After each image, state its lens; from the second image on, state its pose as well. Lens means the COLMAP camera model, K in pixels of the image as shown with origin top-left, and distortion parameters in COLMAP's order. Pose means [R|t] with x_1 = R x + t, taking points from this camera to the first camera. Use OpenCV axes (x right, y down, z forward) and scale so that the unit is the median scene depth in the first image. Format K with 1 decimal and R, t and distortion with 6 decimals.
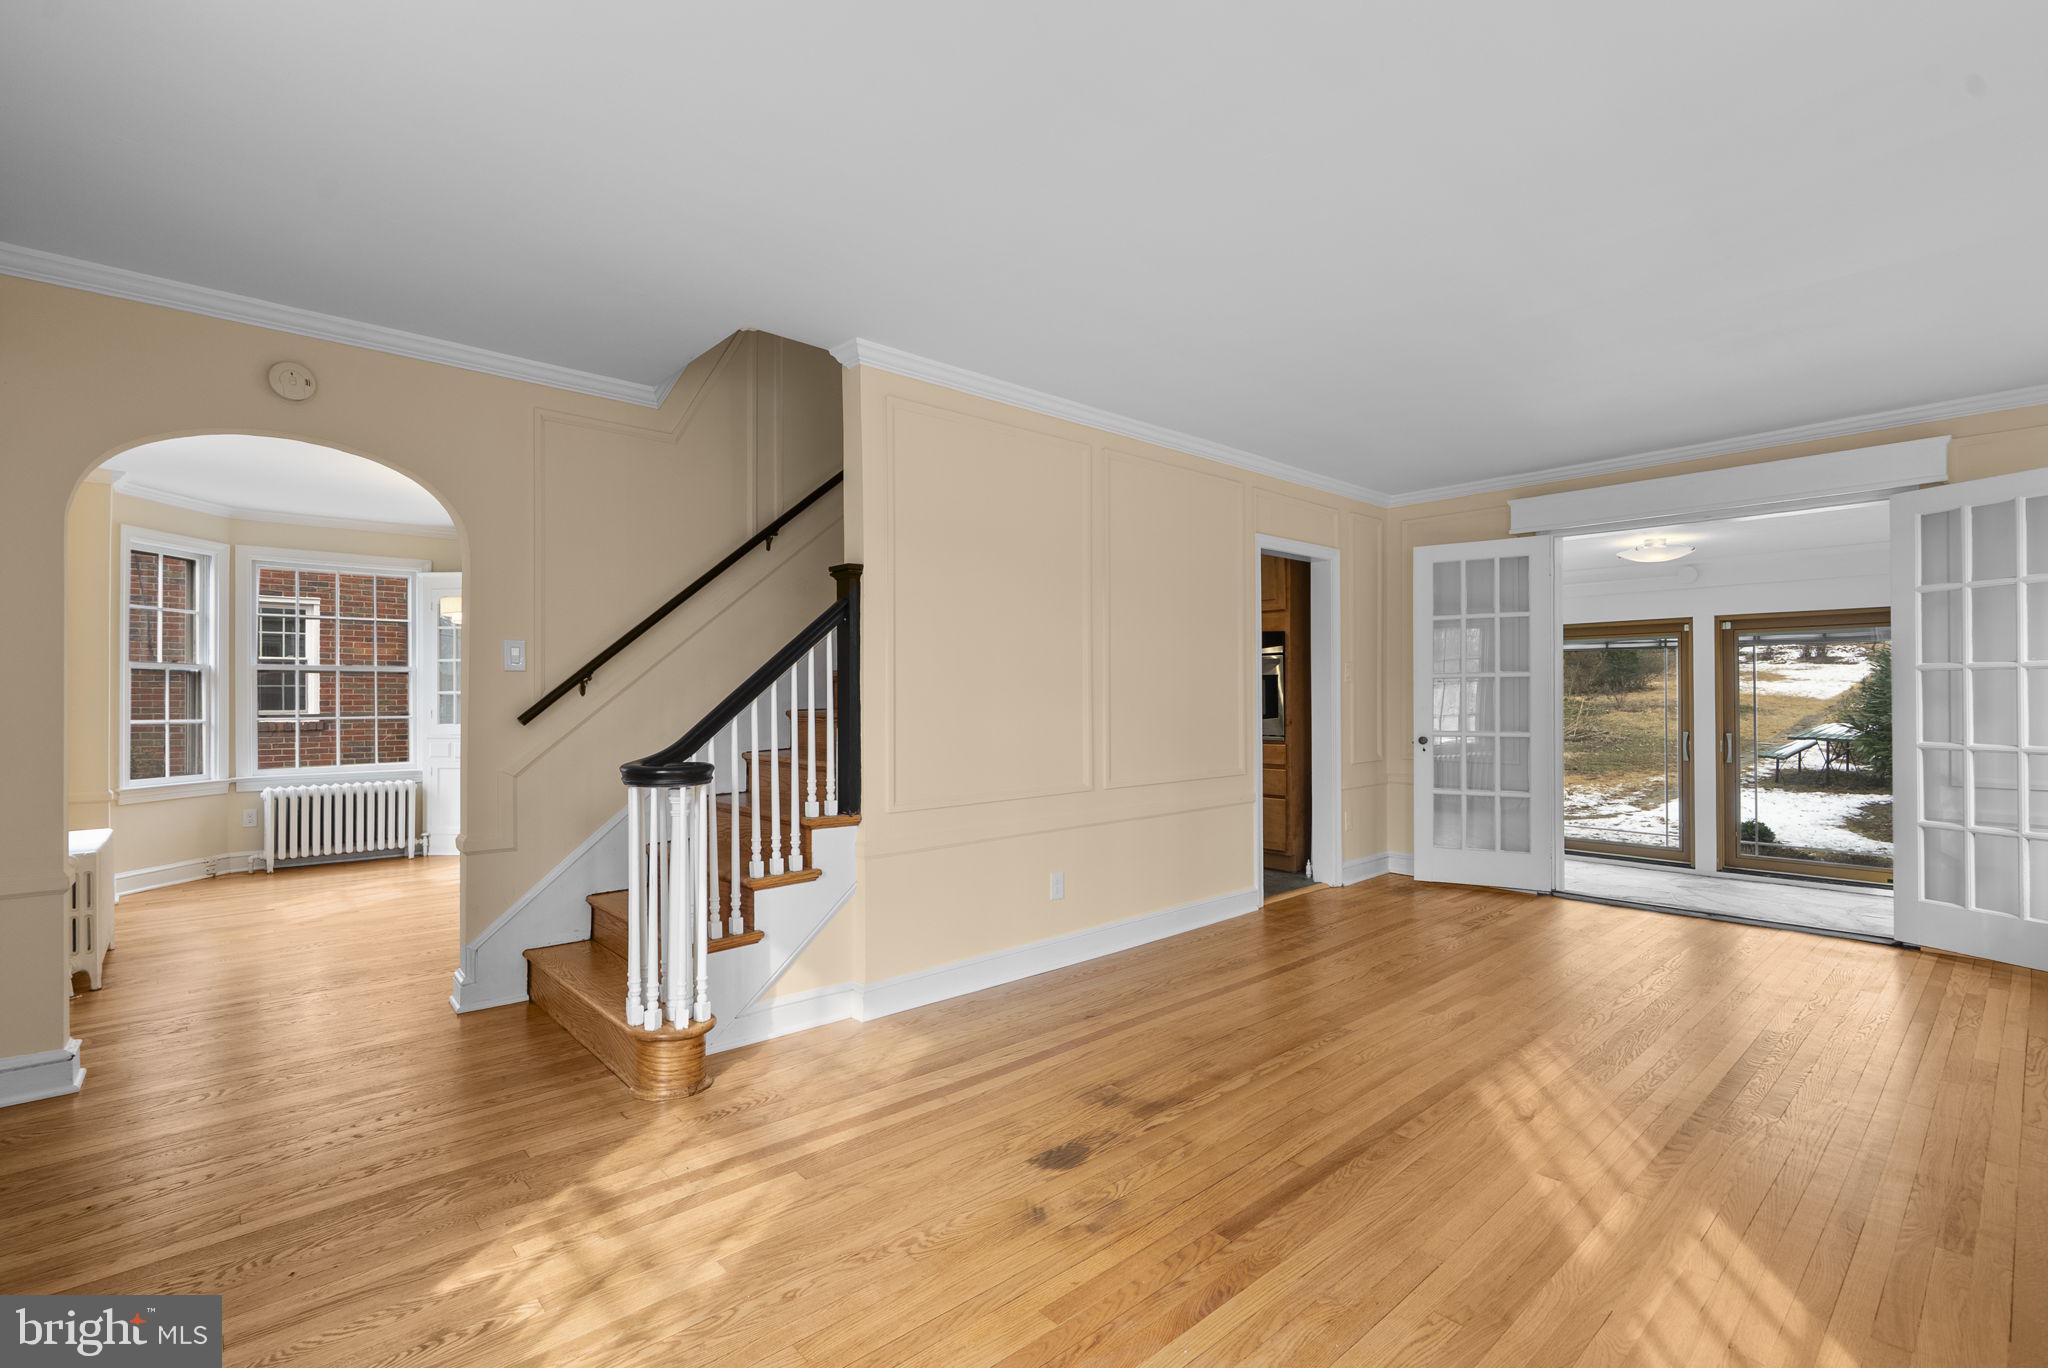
lens RADIAL K [[935.2, 0, 1036.7], [0, 935.2, 692.5], [0, 0, 1]] dist [-0.003167, -0.001815]
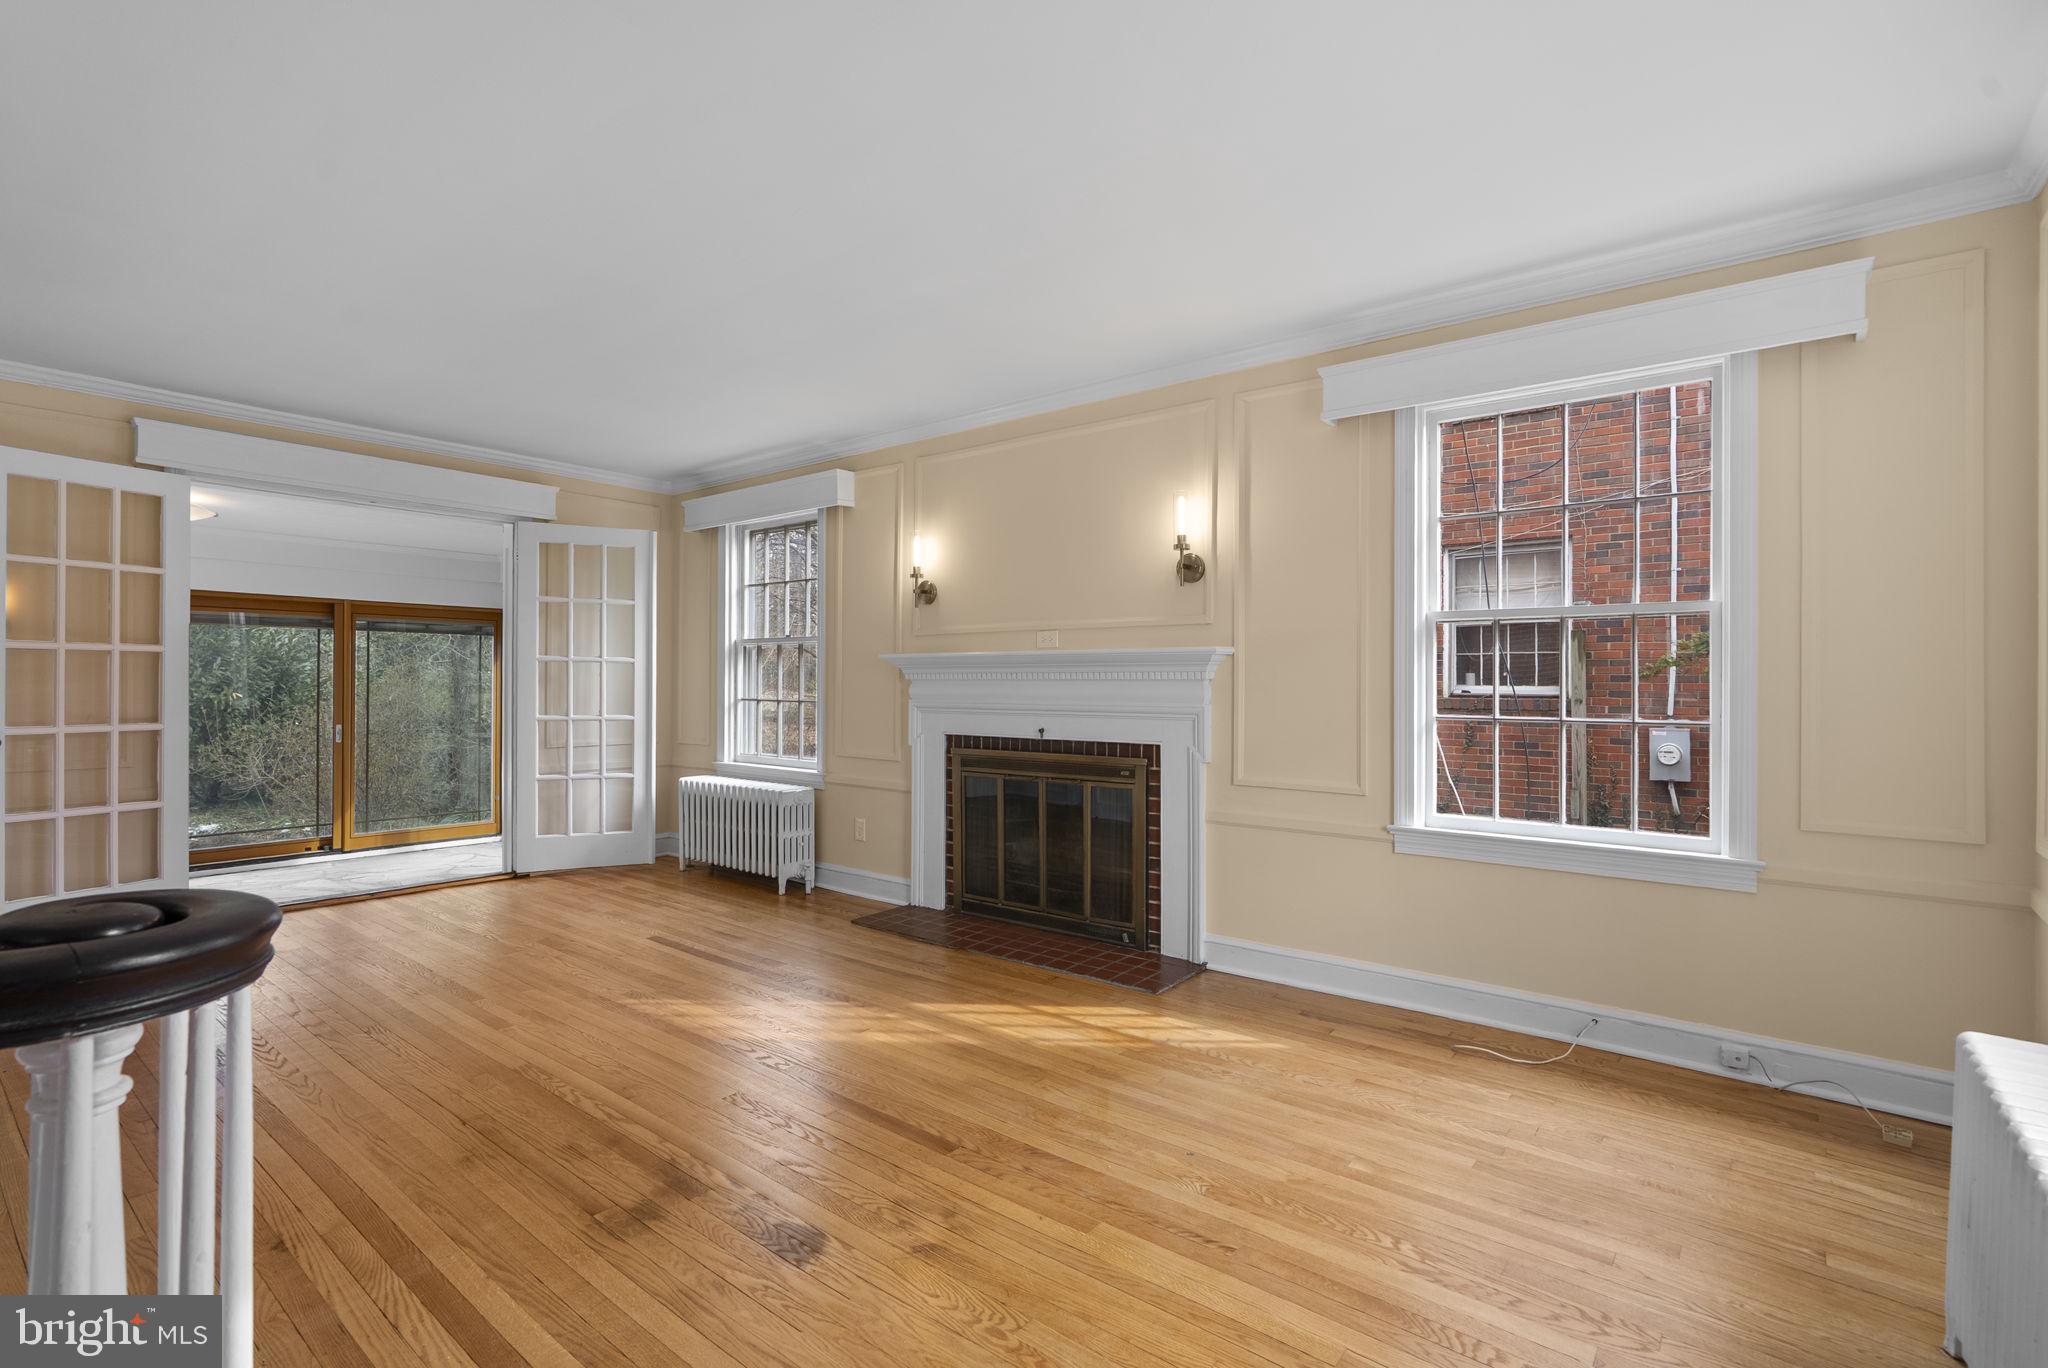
lens RADIAL K [[935.2, 0, 1031.8], [0, 935.2, 684.8], [0, 0, 1]] dist [-0.003167, -0.001815]
pose [[-0.149293, 0.001847, 0.988791, -0.584170], [-0.012878, 0.999910, -0.003812, 0.007060], [-0.988709, -0.013302, -0.149256, 0.663998]]
